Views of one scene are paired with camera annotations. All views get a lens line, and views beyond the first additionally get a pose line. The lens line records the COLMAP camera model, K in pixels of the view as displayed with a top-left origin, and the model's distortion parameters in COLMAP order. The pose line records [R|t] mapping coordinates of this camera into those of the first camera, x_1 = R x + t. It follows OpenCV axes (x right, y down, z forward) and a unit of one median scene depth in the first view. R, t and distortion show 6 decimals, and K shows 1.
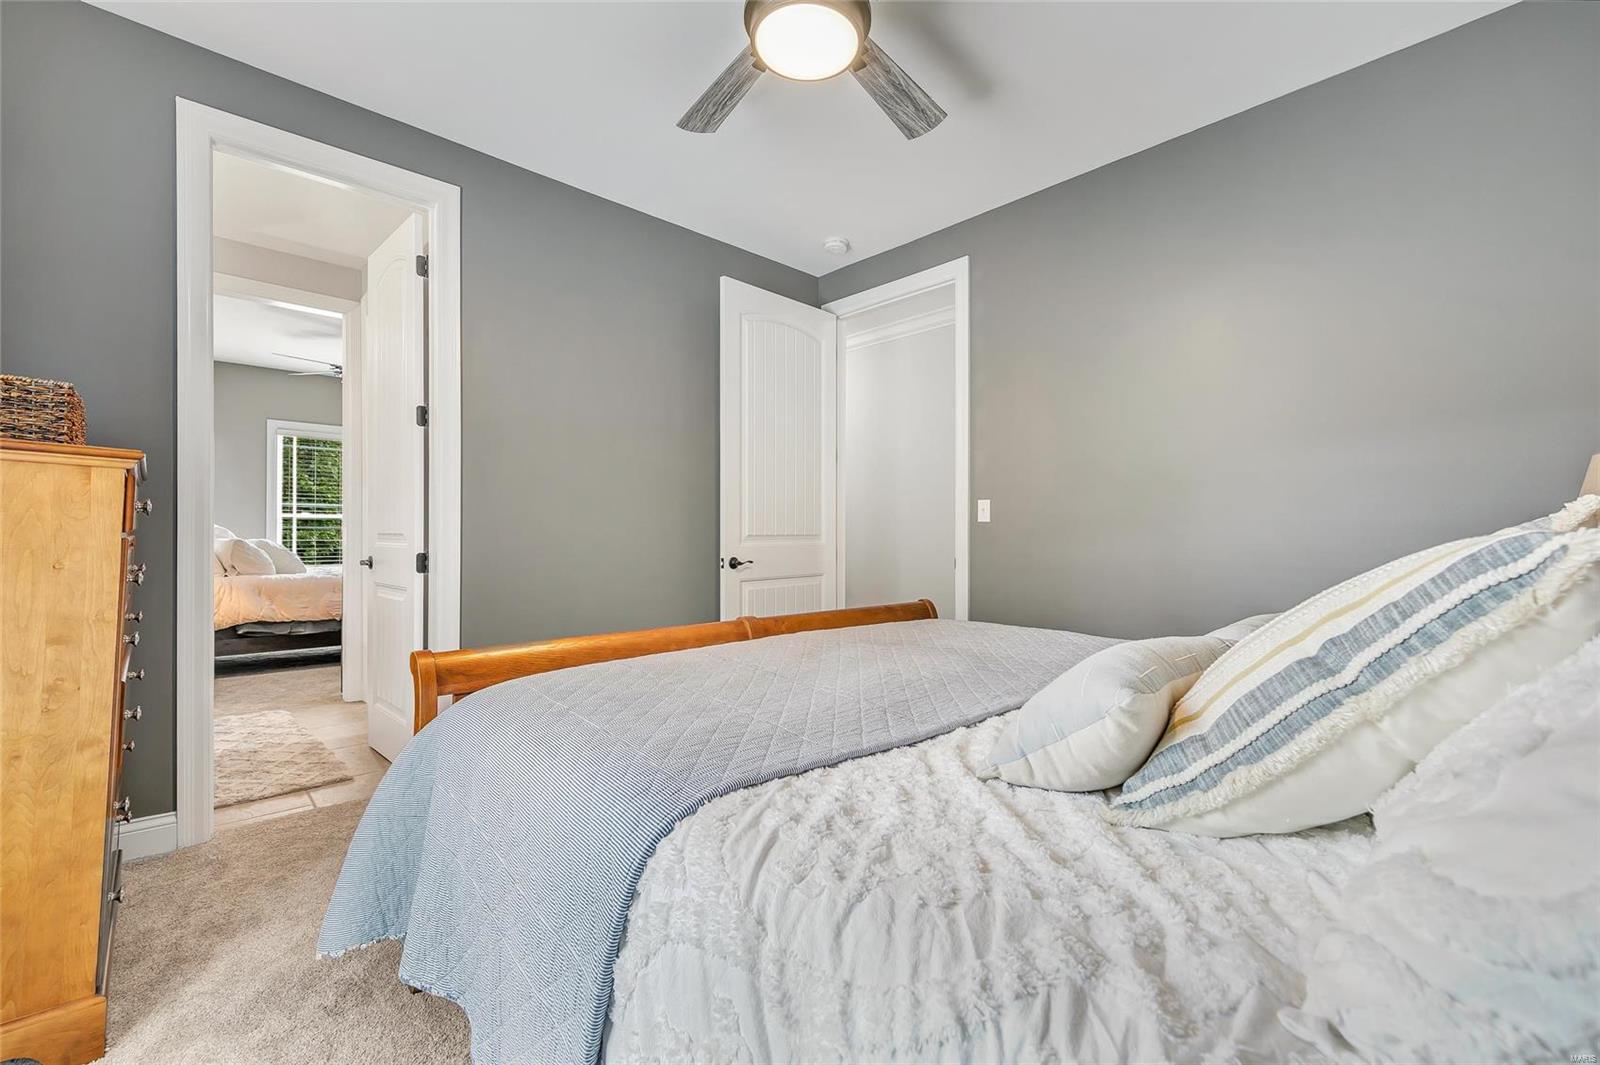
lens RADIAL K [[672.9, 0, 800.0], [0, 672.9, 532.5], [0, 0, 1]] dist [0.001082, 0.000201]
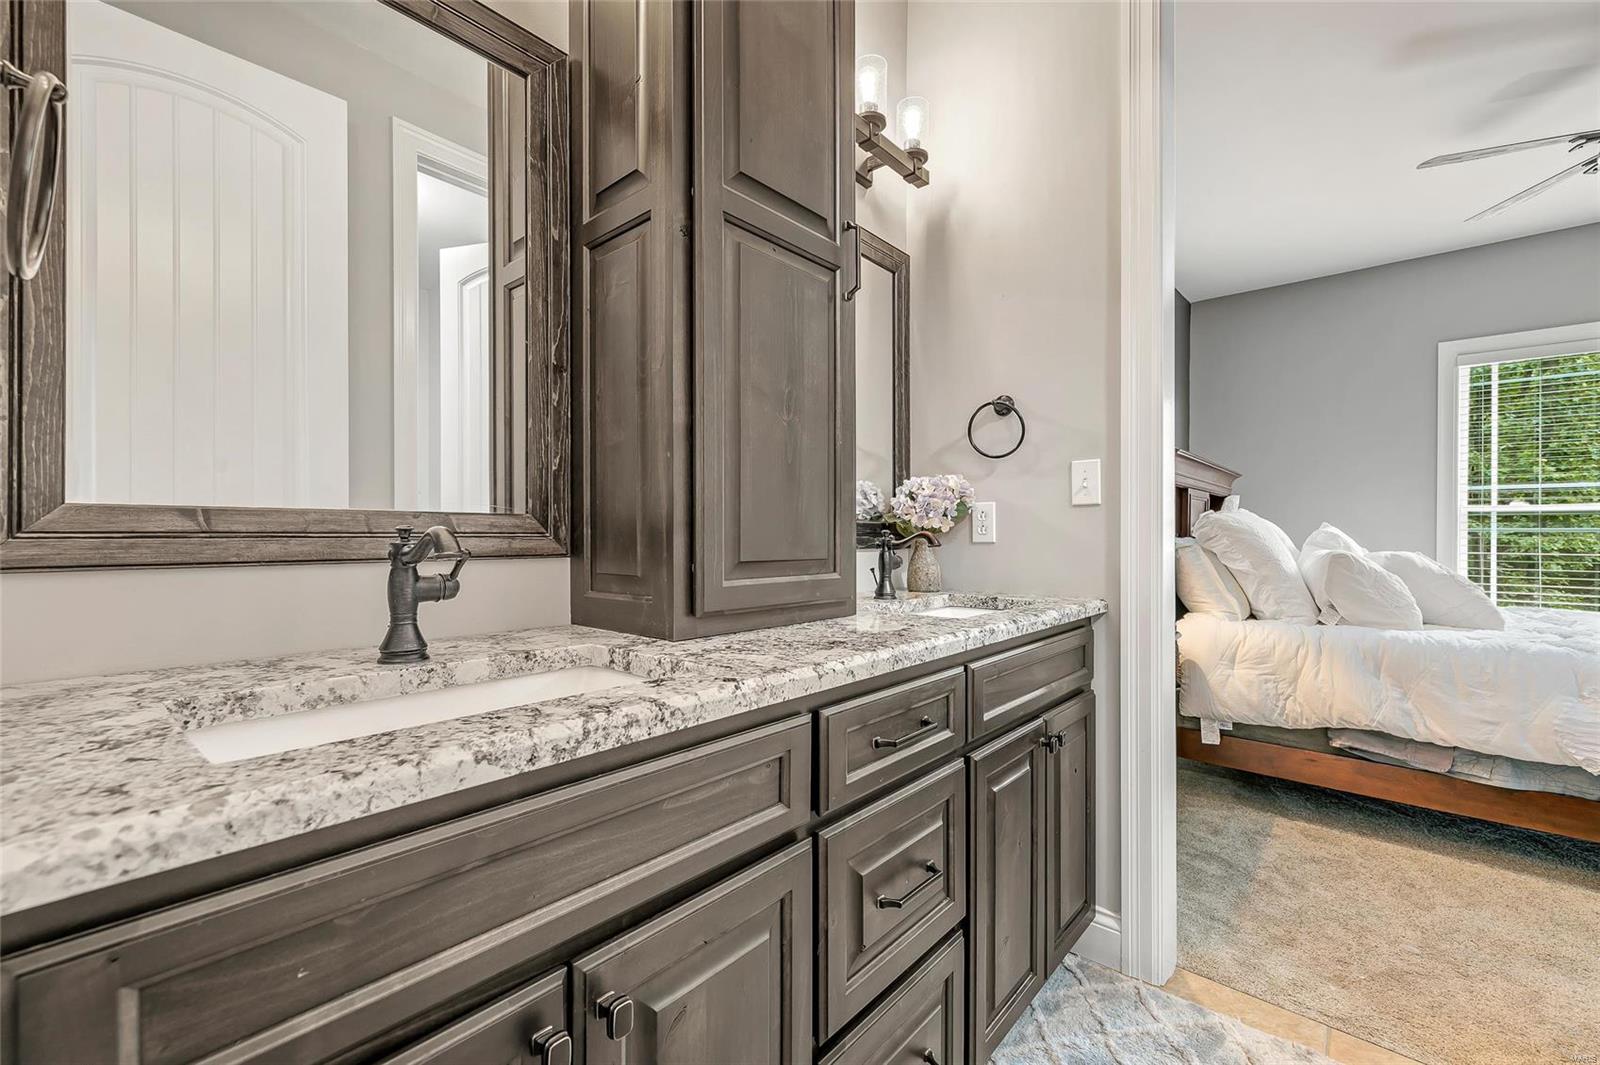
lens RADIAL K [[672.9, 0, 800.0], [0, 672.9, 532.5], [0, 0, 1]] dist [0.001082, 0.000201]
pose [[0.097588, -0.007326, -0.995200, -0.267415], [-0.002672, 0.999967, -0.007623, 0.000229], [0.995223, 0.003403, 0.097565, 0.394566]]
